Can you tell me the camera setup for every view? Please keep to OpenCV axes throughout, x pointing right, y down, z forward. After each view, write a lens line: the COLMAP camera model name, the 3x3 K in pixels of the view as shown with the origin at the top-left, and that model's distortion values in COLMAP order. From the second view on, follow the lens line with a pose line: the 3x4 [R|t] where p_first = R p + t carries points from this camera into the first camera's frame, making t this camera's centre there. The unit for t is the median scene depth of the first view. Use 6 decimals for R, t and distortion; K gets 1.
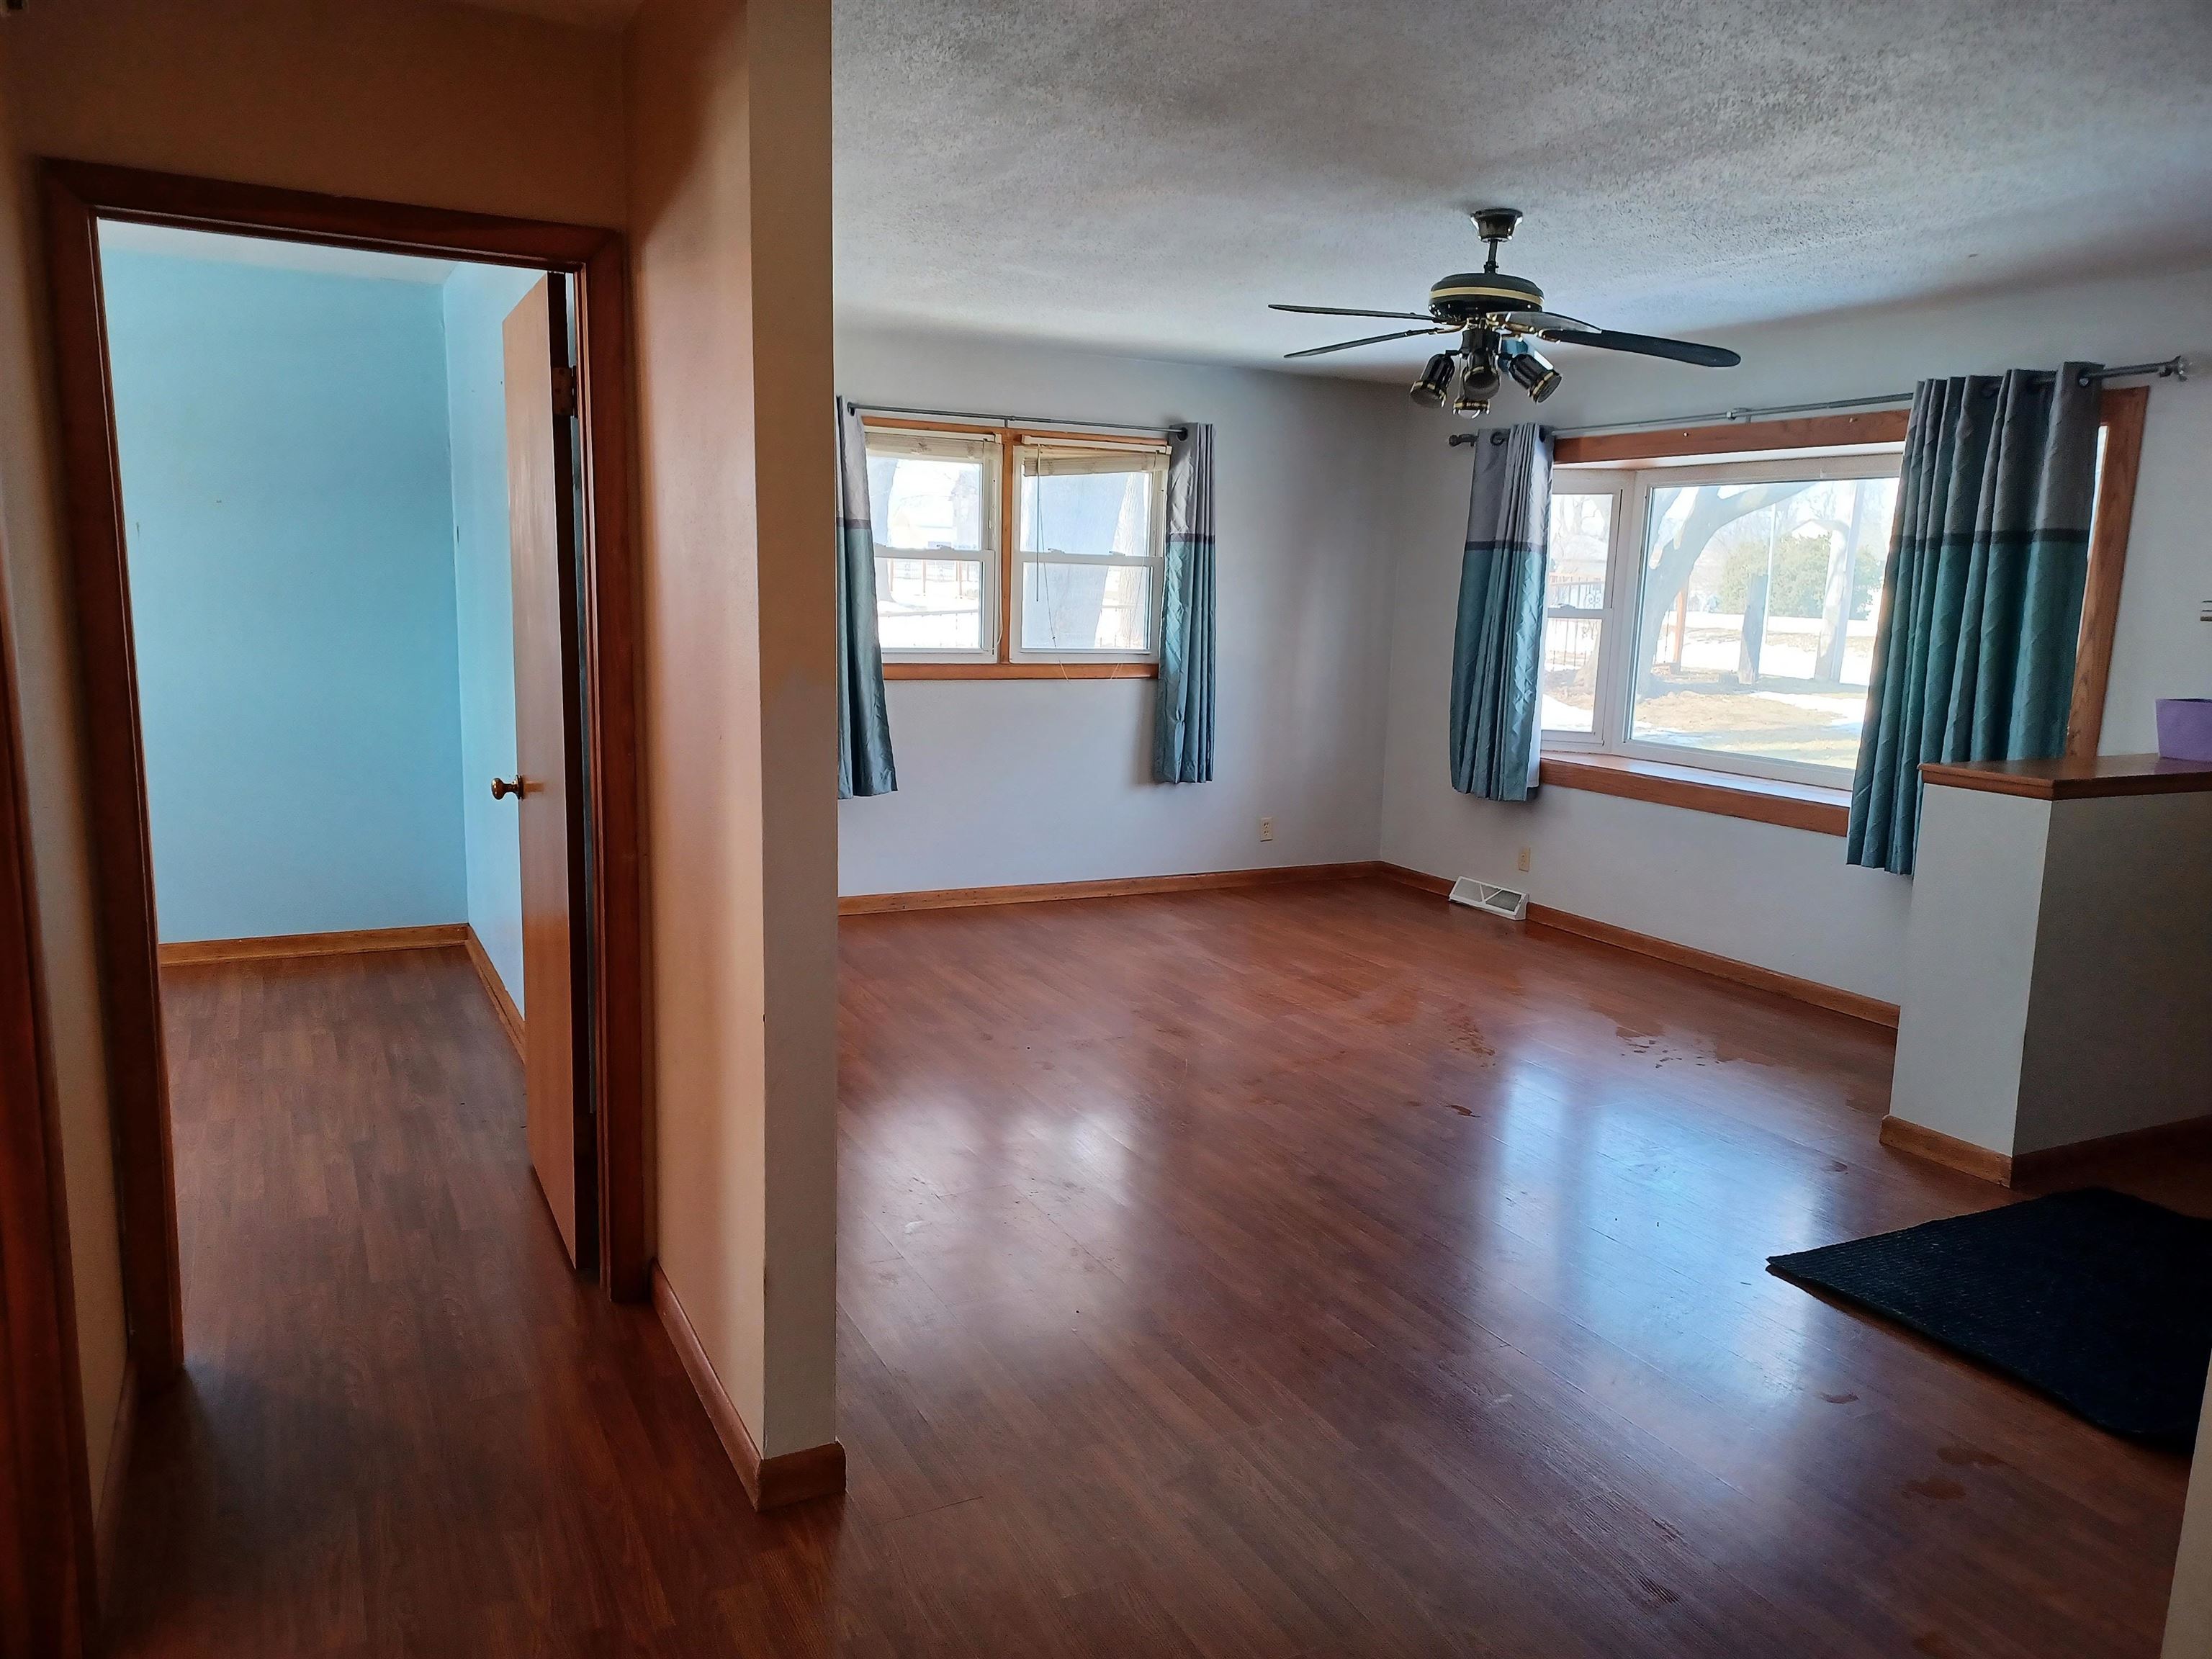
lens RADIAL K [[1615.8, 0, 1120.7], [0, 1615.8, 853.8], [0, 0, 1]] dist [0.097787, -0.078370]
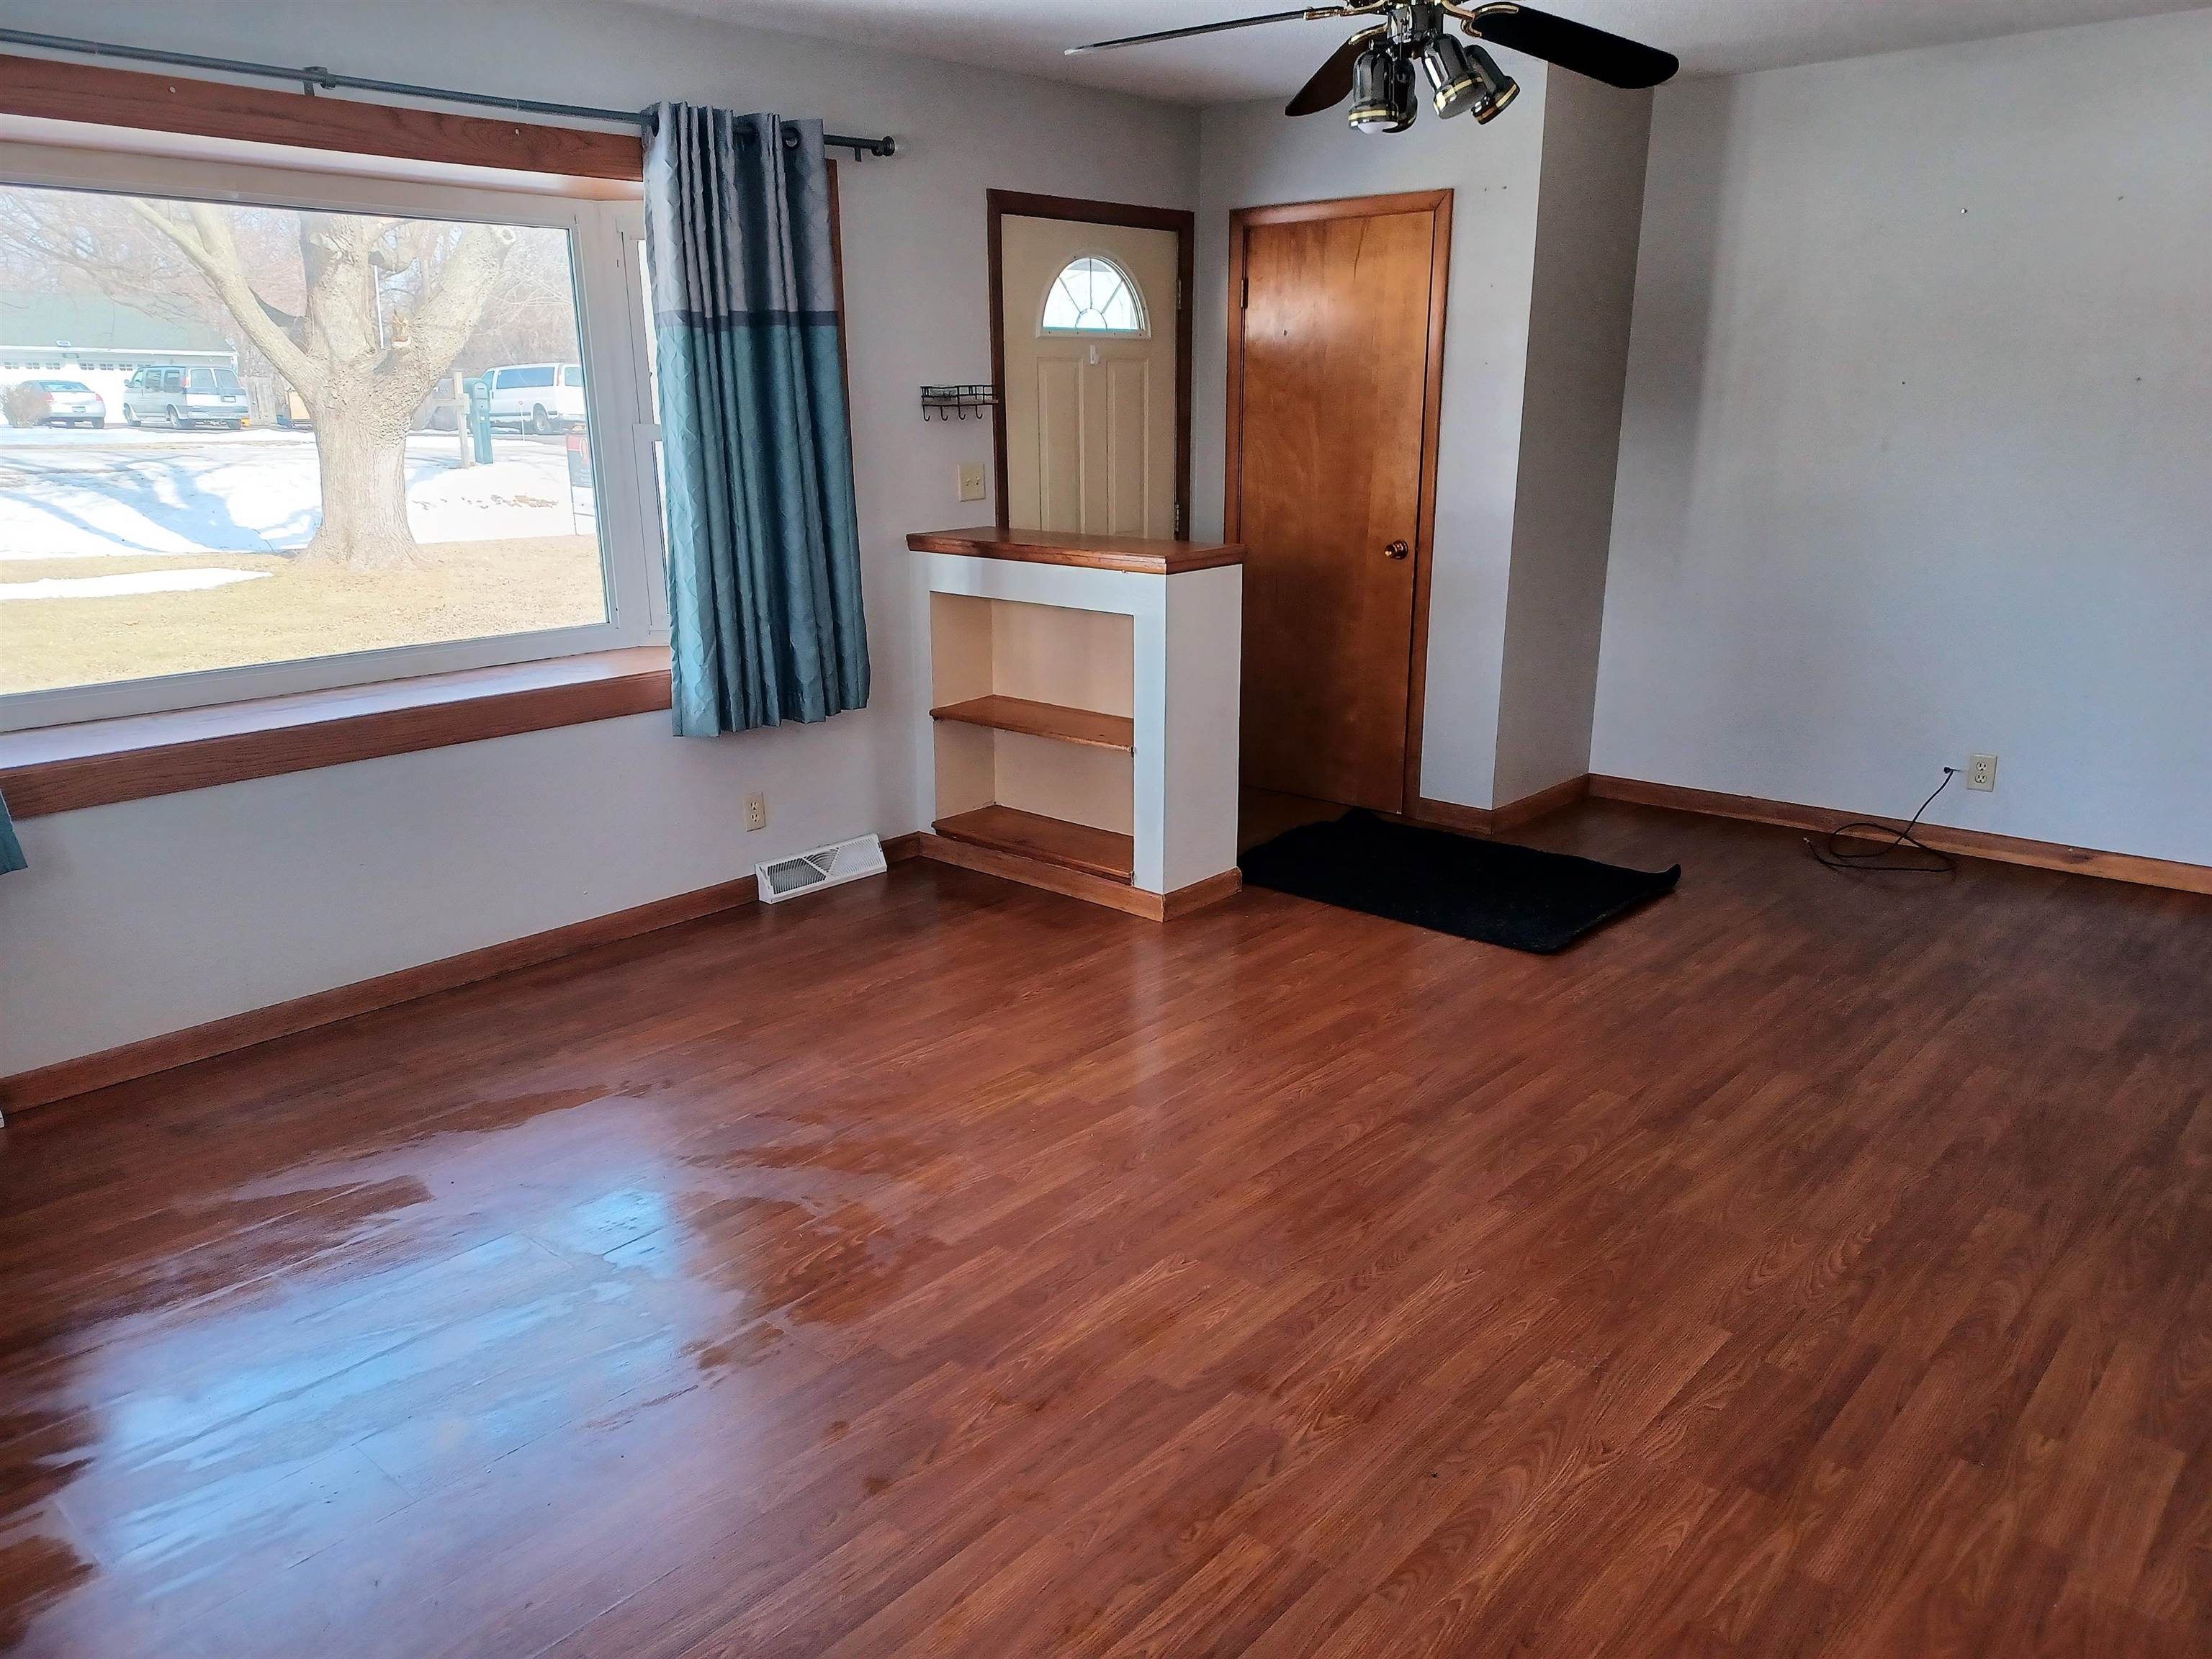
lens RADIAL K [[1615.8, 0, 1120.7], [0, 1615.8, 853.8], [0, 0, 1]] dist [0.097787, -0.078370]
pose [[-0.372902, -0.297082, 0.879026, -0.354160], [0.149776, 0.915662, 0.373002, -0.209530], [-0.915703, 0.270750, -0.296957, 1.071179]]
